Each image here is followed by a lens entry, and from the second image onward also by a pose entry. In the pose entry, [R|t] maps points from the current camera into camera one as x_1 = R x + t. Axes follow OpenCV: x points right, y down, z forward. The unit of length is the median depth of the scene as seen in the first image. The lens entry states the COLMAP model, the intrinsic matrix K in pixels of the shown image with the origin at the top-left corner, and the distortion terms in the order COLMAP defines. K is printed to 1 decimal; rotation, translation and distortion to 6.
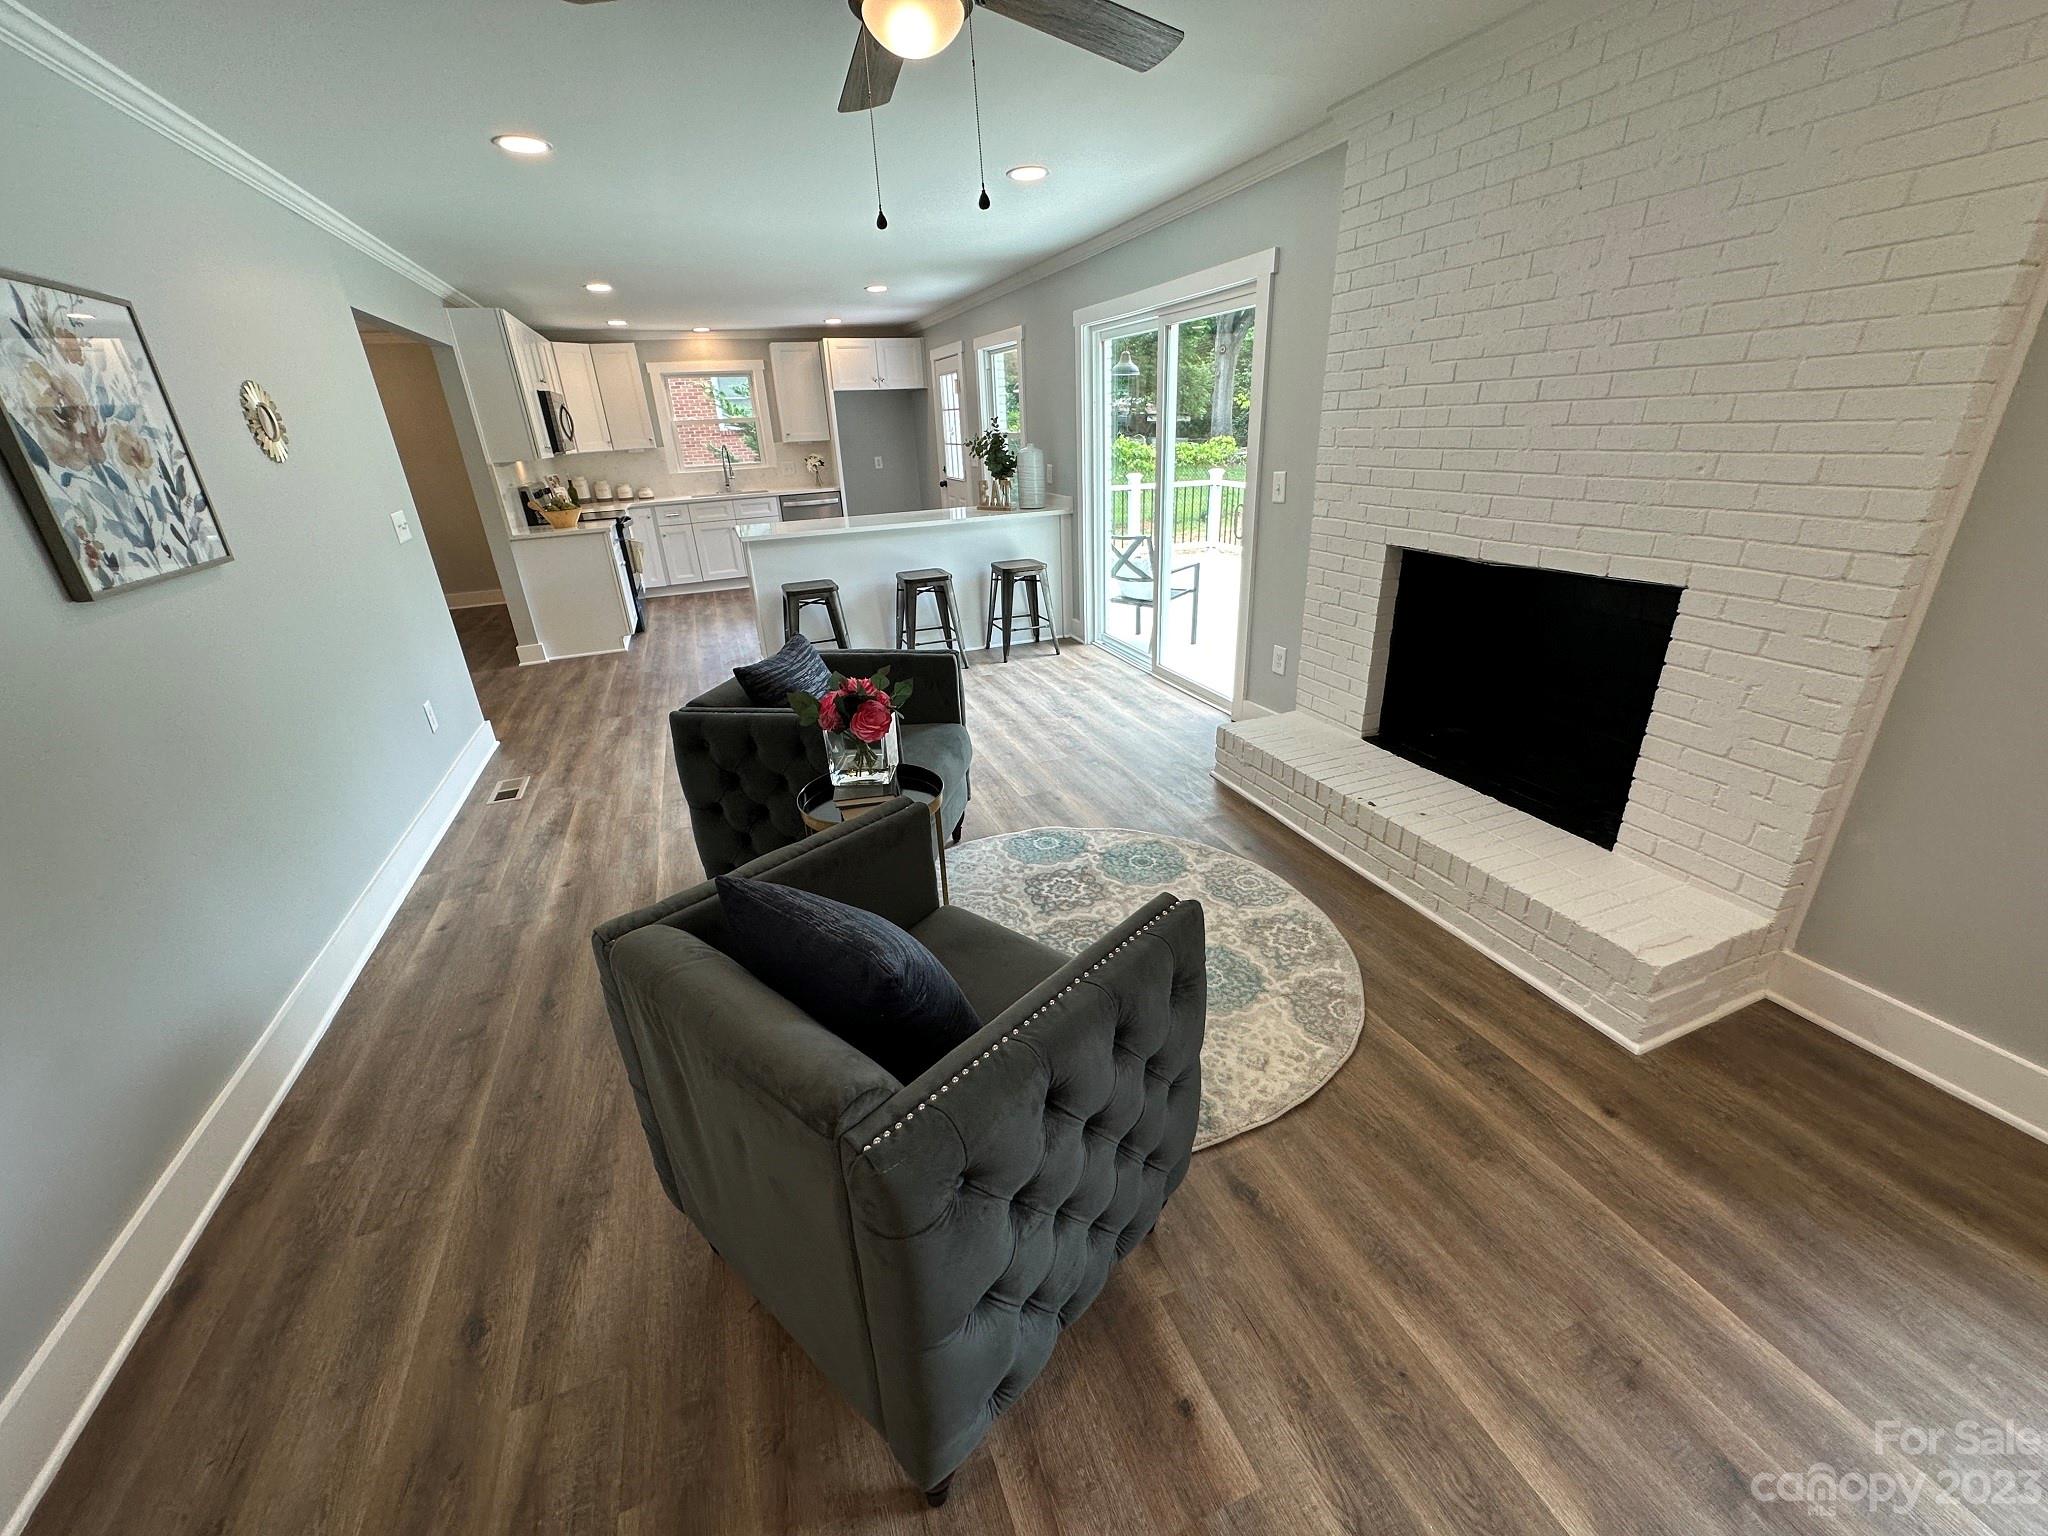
lens RADIAL K [[818.1, 0, 1024.6], [0, 818.1, 770.0], [0, 0, 1]] dist [-0.003252, 0.000735]
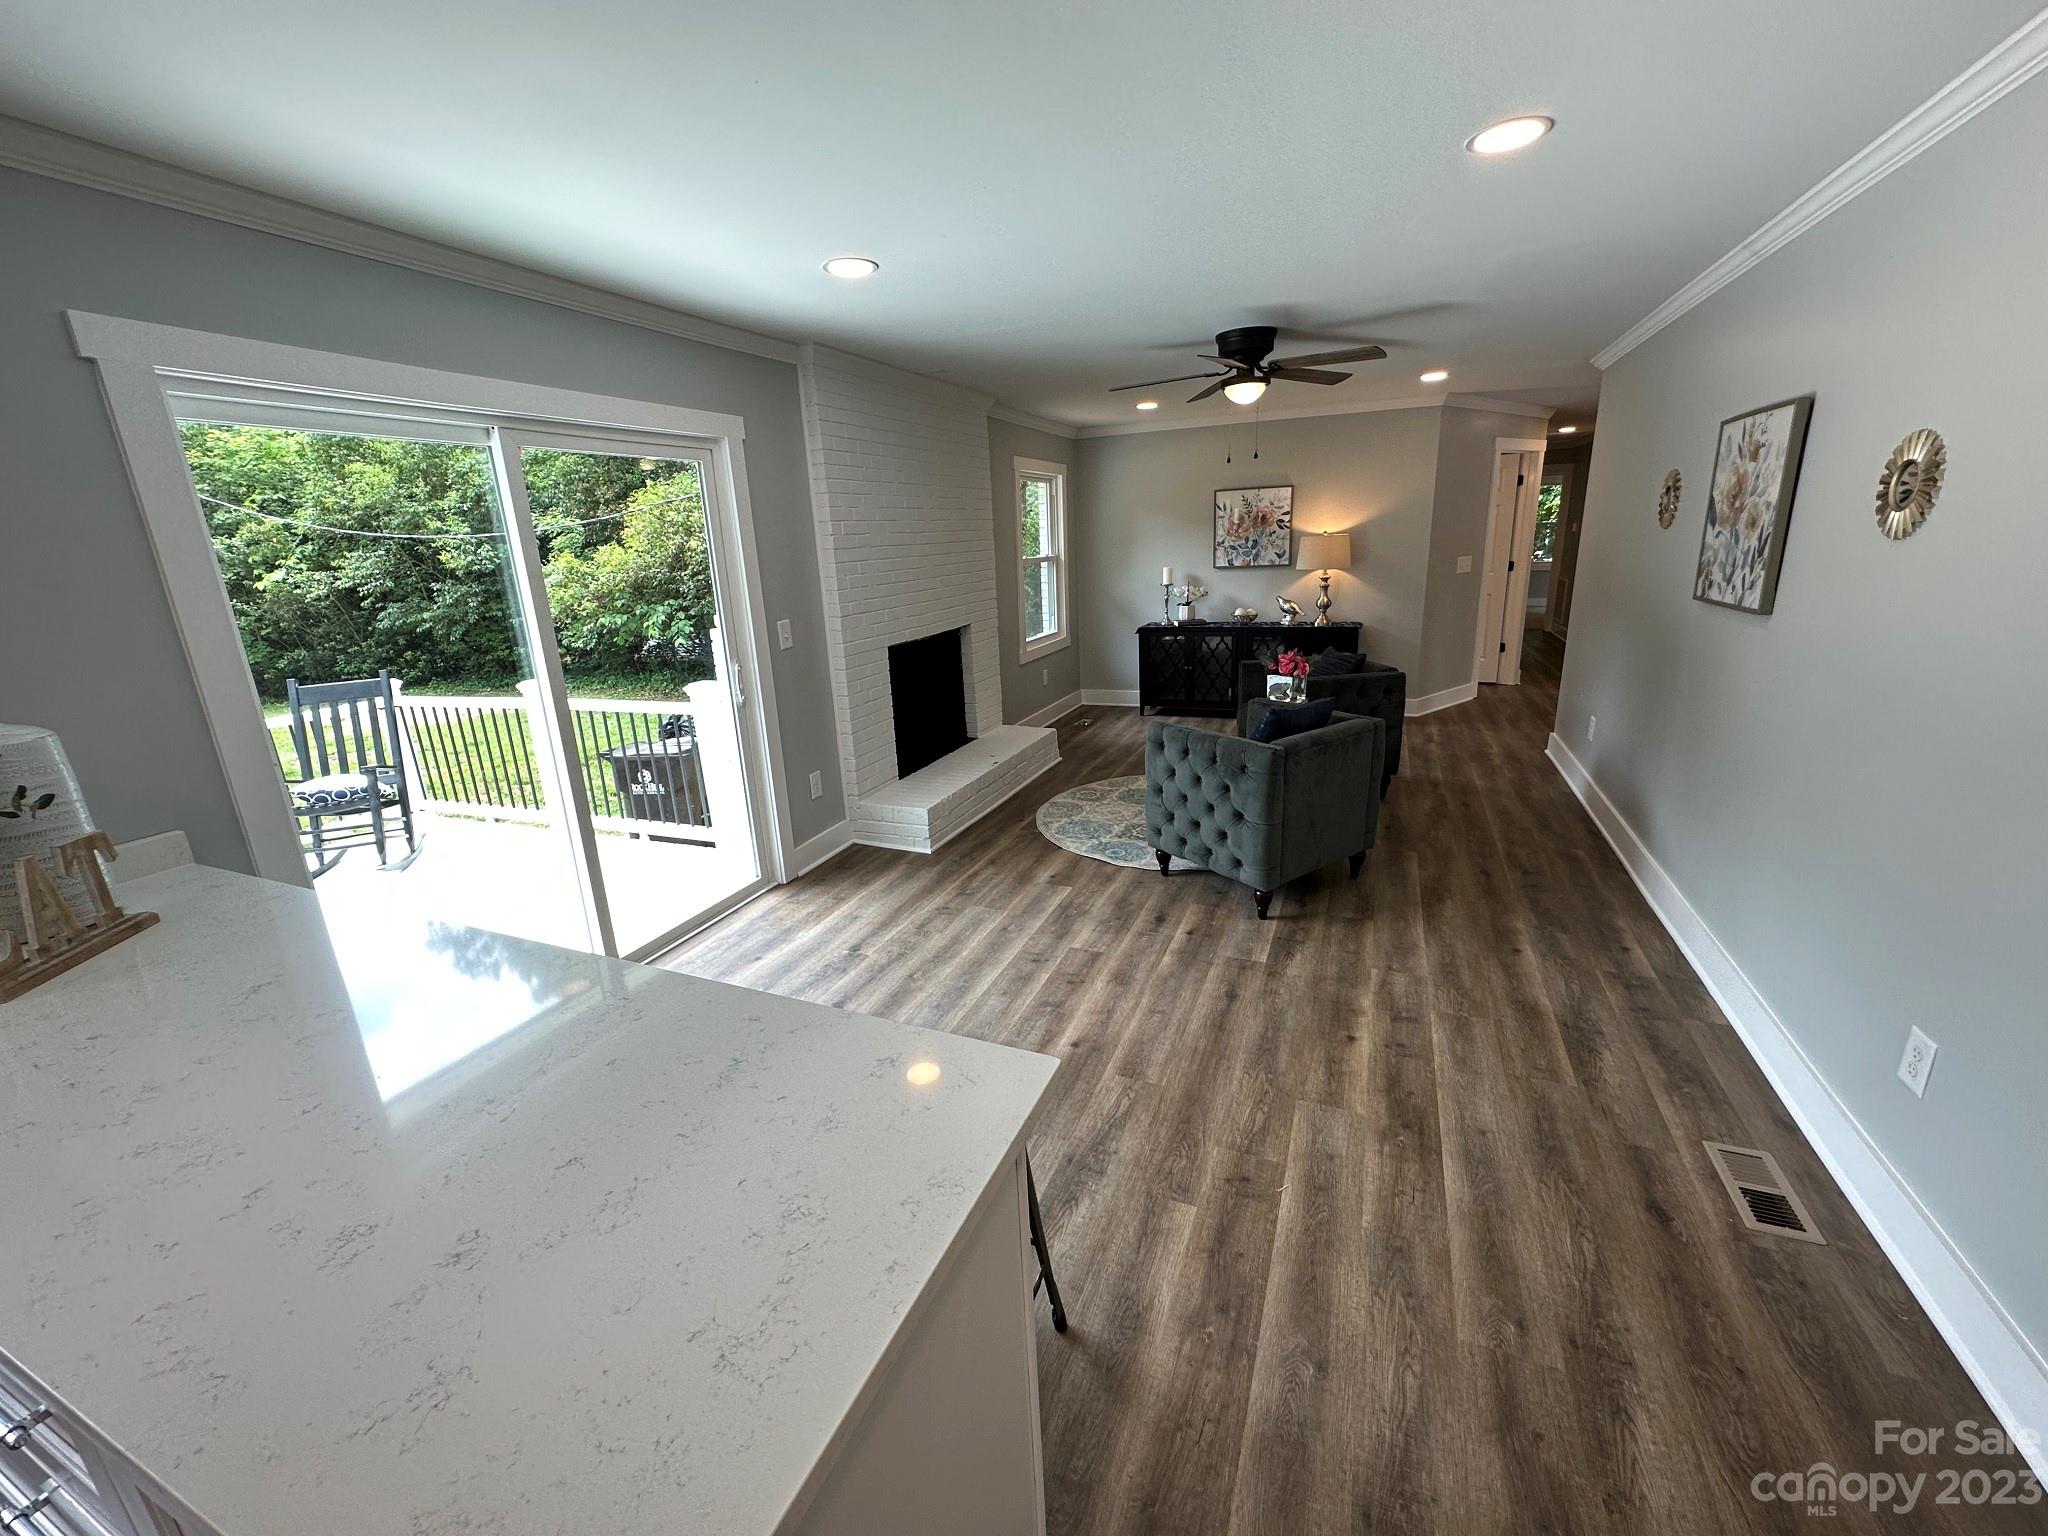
lens RADIAL K [[818.1, 0, 1021.9], [0, 818.1, 765.8], [0, 0, 1]] dist [-0.003252, 0.000735]
pose [[-0.712367, -0.117336, 0.691928, -0.608321], [0.343115, 0.801830, 0.489224, -0.574861], [-0.612213, 0.585918, -0.530938, 1.359861]]
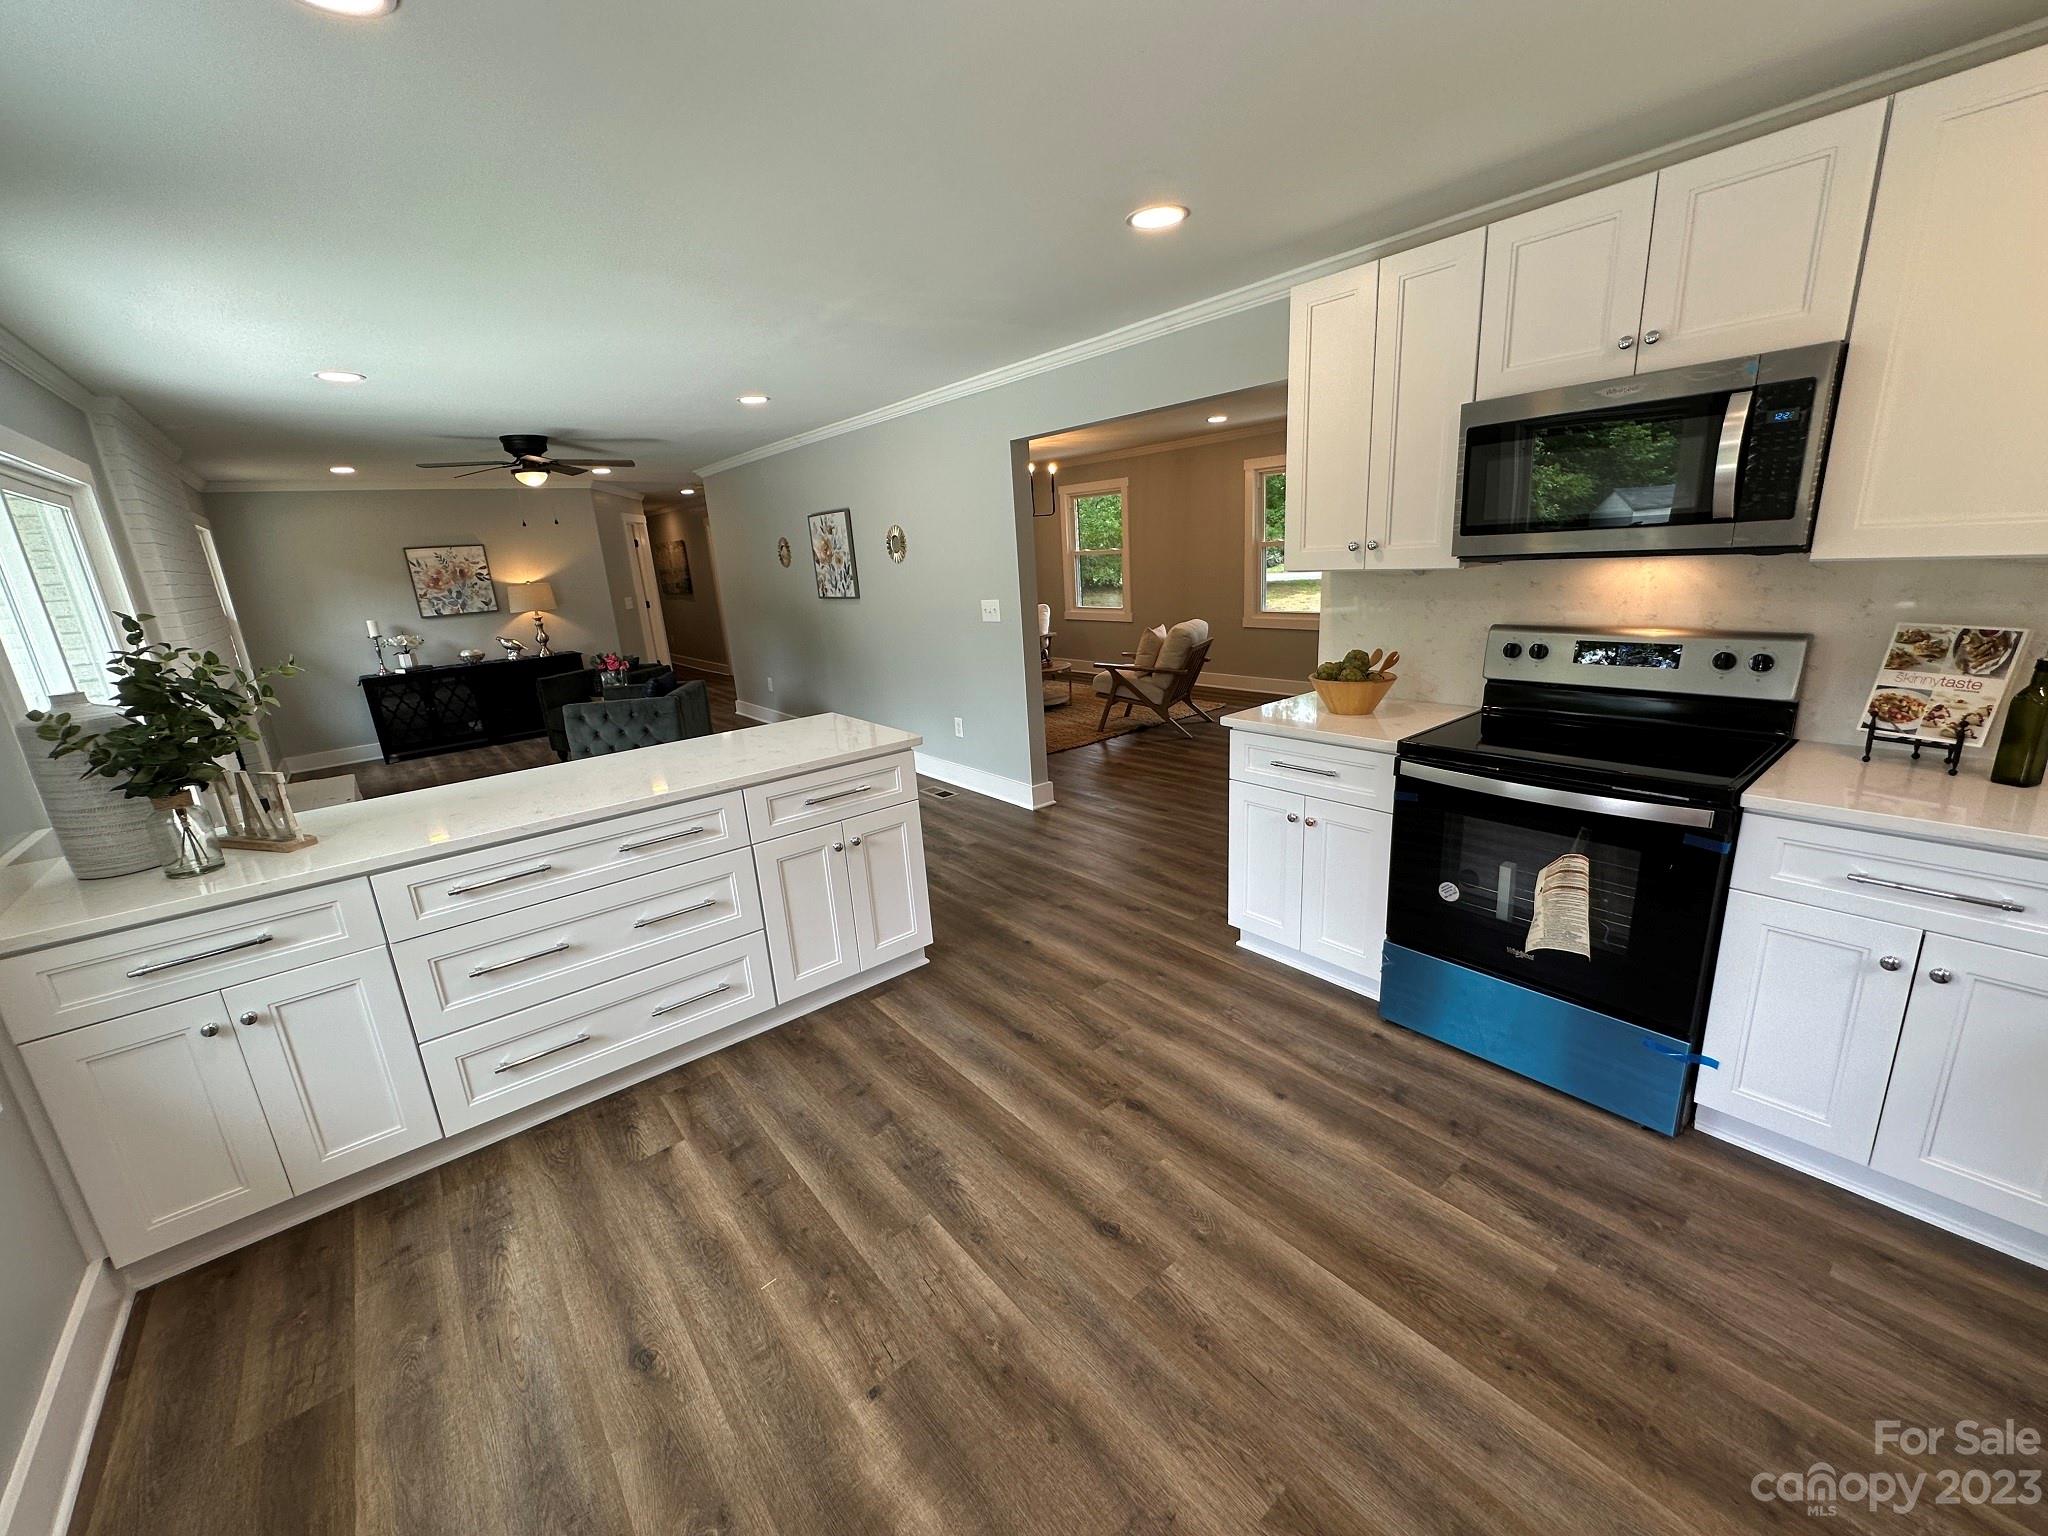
lens RADIAL K [[818.1, 0, 1021.8], [0, 818.1, 766.4], [0, 0, 1]] dist [-0.003252, 0.000735]
pose [[-0.946600, 0.180109, -0.267411, -0.388801], [-0.023914, 0.787906, 0.615331, -0.855095], [0.321521, 0.588867, -0.741525, 2.008106]]
